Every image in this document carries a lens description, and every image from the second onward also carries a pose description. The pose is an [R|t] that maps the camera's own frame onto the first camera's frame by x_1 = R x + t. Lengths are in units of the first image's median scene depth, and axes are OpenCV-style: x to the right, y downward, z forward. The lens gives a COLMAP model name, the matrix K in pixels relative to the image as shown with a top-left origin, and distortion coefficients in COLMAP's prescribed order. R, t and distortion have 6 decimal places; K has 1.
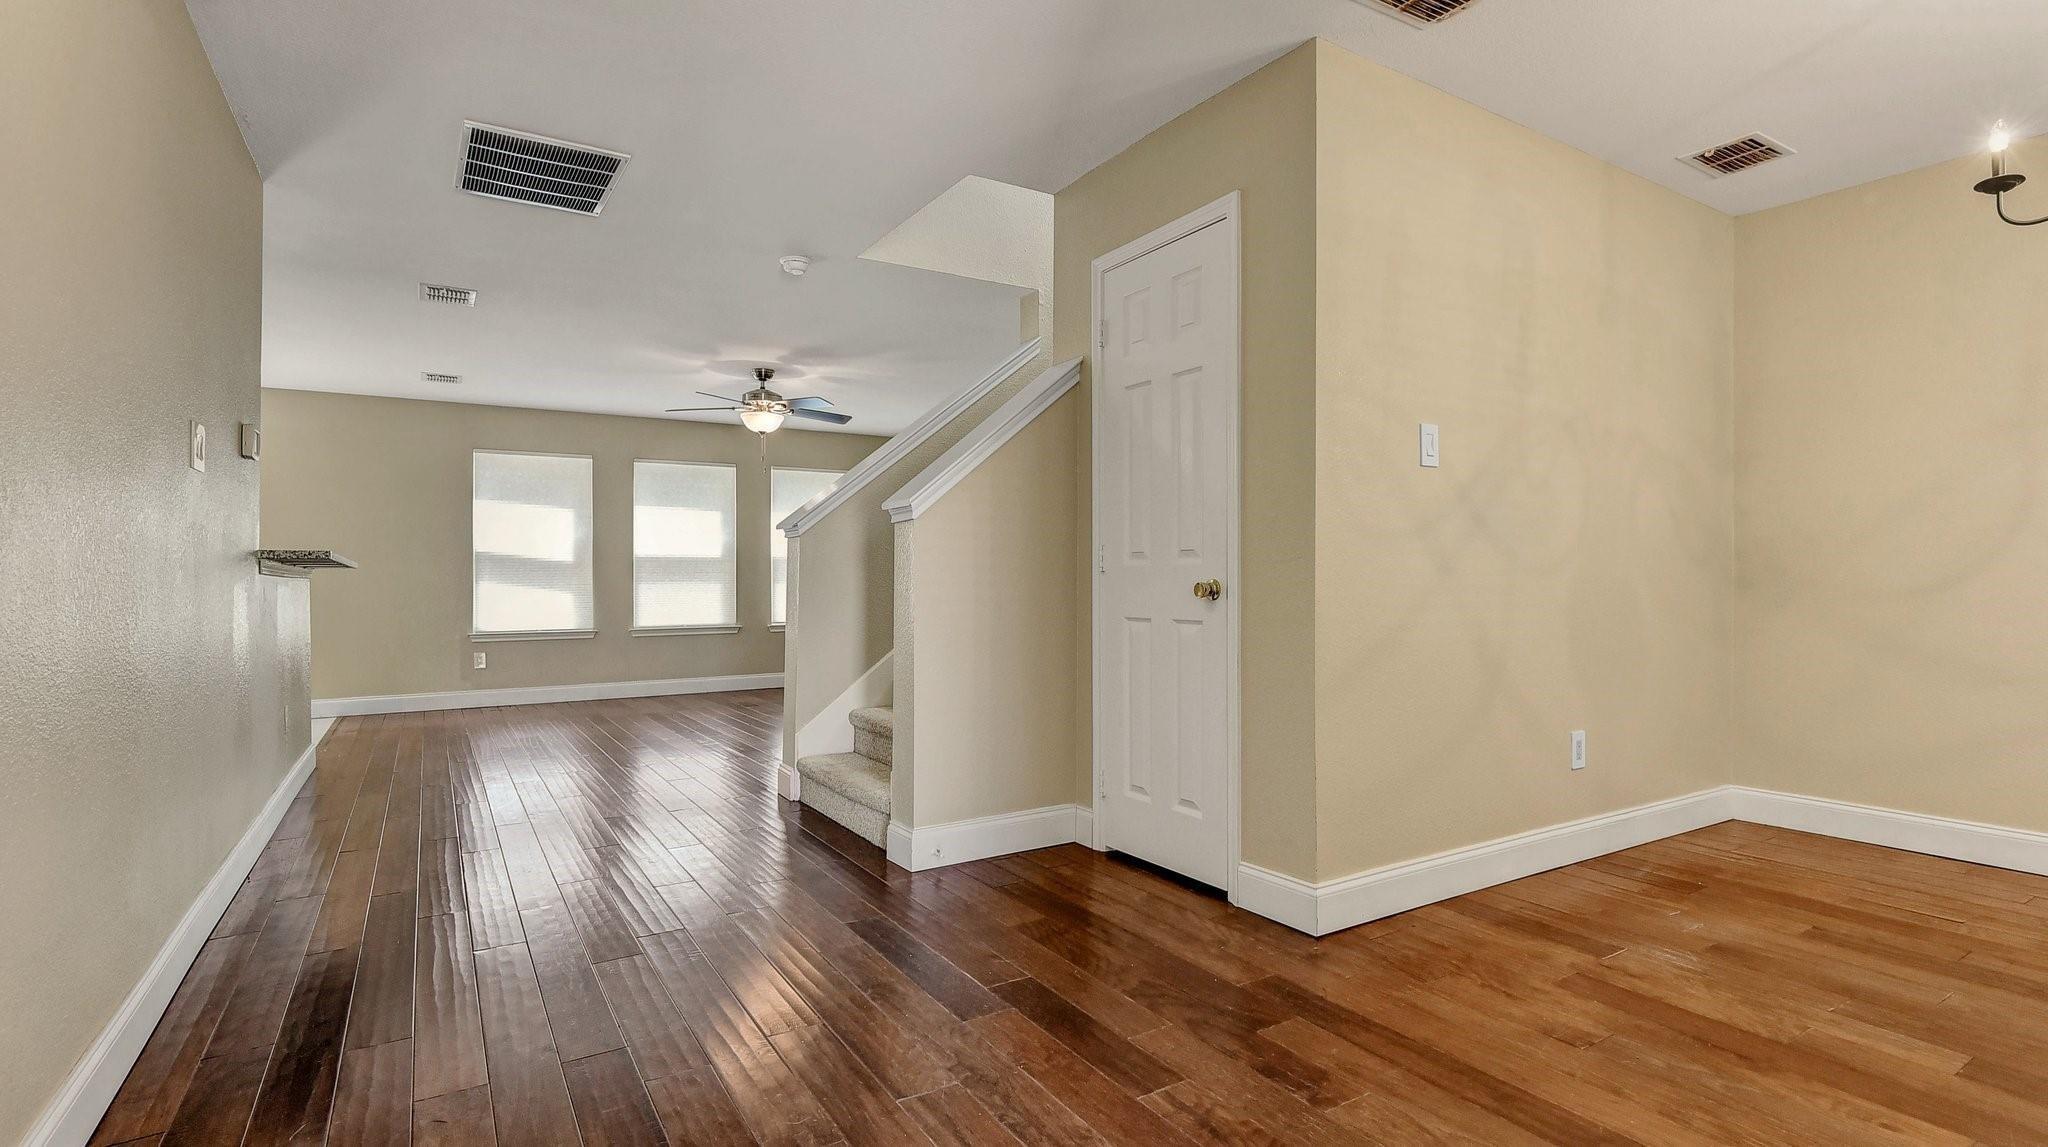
lens RADIAL K [[966.1, 0, 1012.1], [0, 966.1, 580.7], [0, 0, 1]] dist [-0.000743, -0.006419]
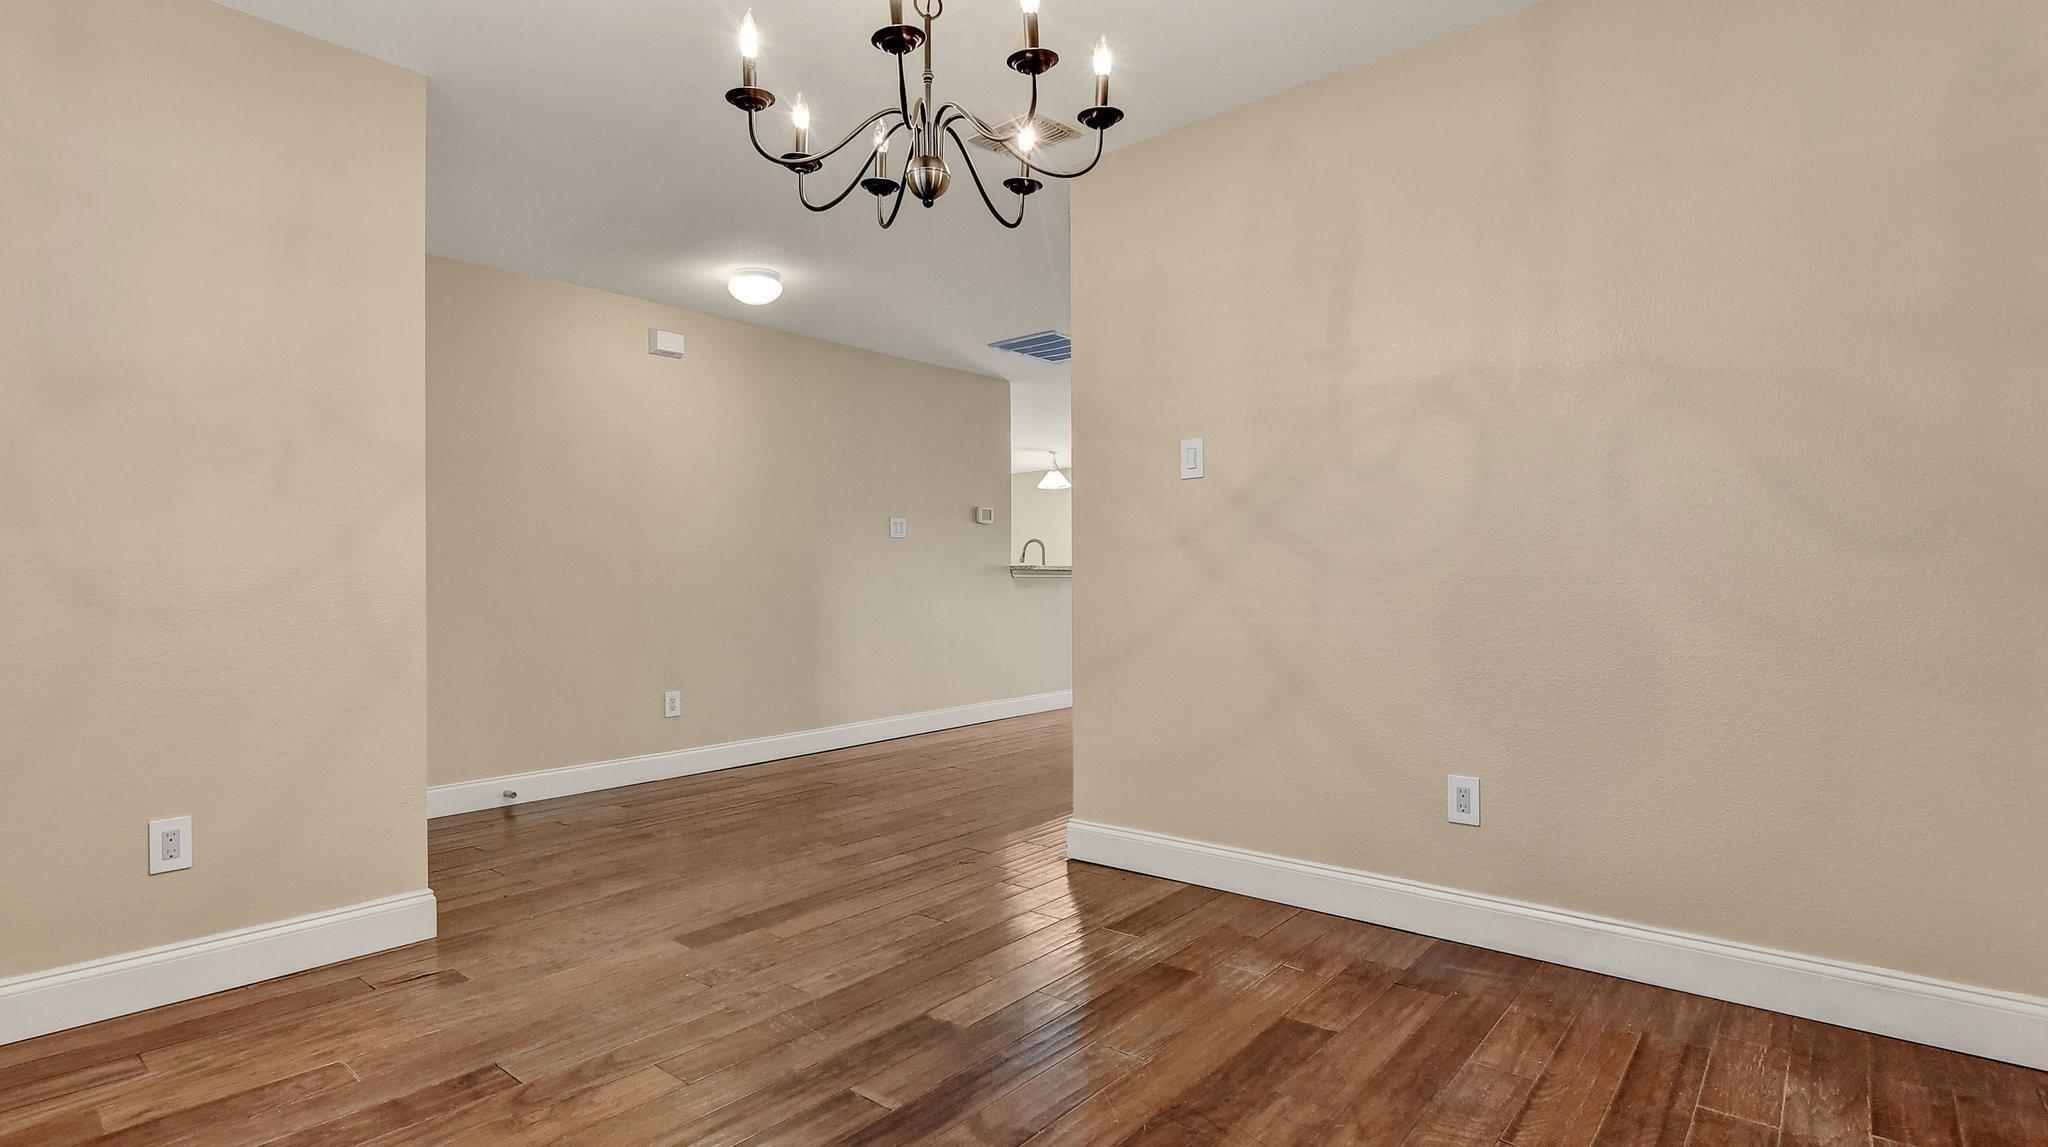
lens RADIAL K [[959.7, 0, 1051.1], [0, 959.7, 584.1], [0, 0, 1]] dist [-0.000788, -0.000513]
pose [[0.335540, -0.003952, -0.942018, 1.382299], [0.006473, 0.999977, -0.001890, 0.000481], [0.942004, -0.005463, 0.335558, 0.490726]]
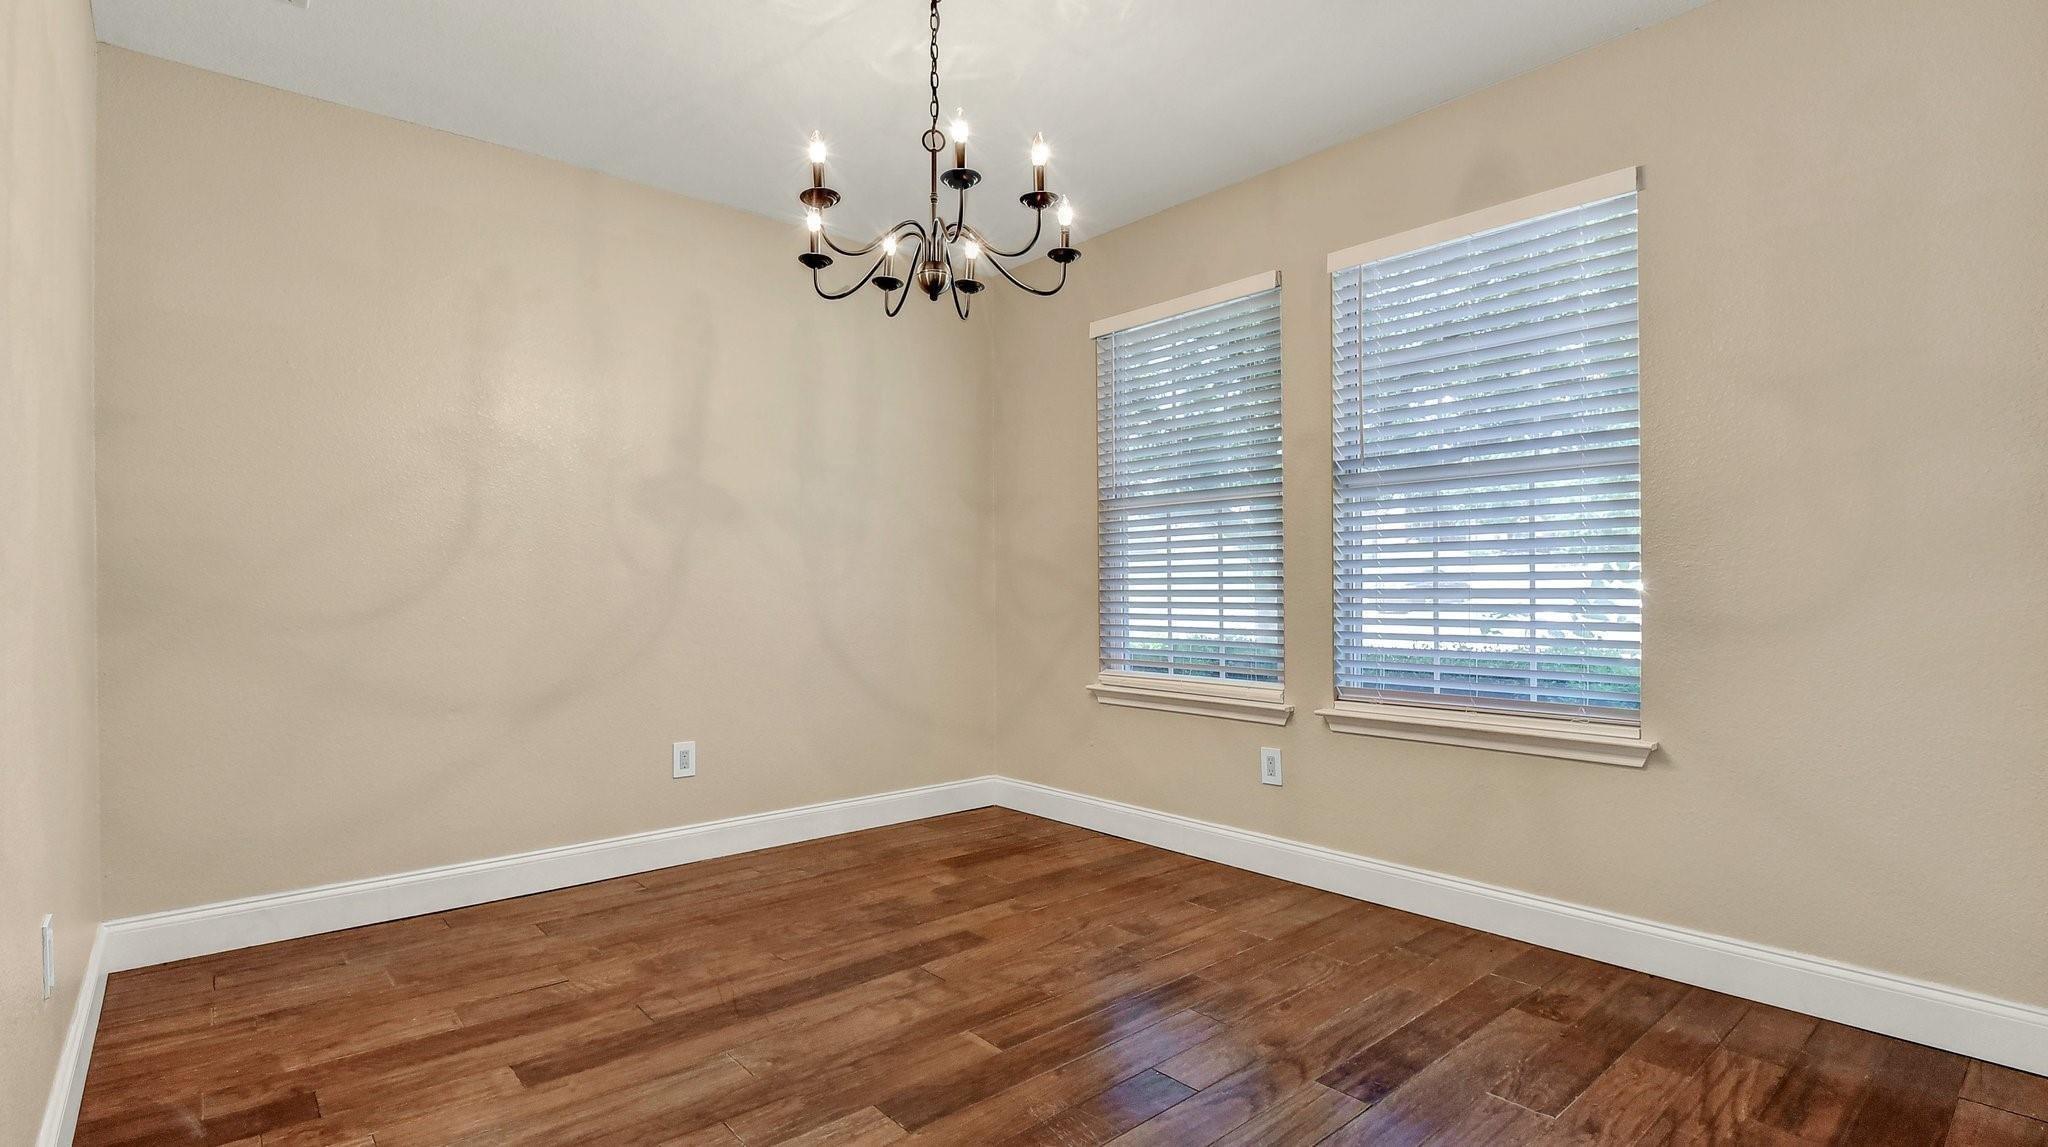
lens RADIAL K [[978.3, 0, 1024.0], [0, 978.3, 573.5], [0, 0, 1]] dist [0.000676, 0.000013]
pose [[-0.153341, 0.011442, 0.988107, 0.015406], [0.008650, 0.999910, -0.010236, -0.010564], [-0.988135, 0.006978, -0.153426, 0.669255]]
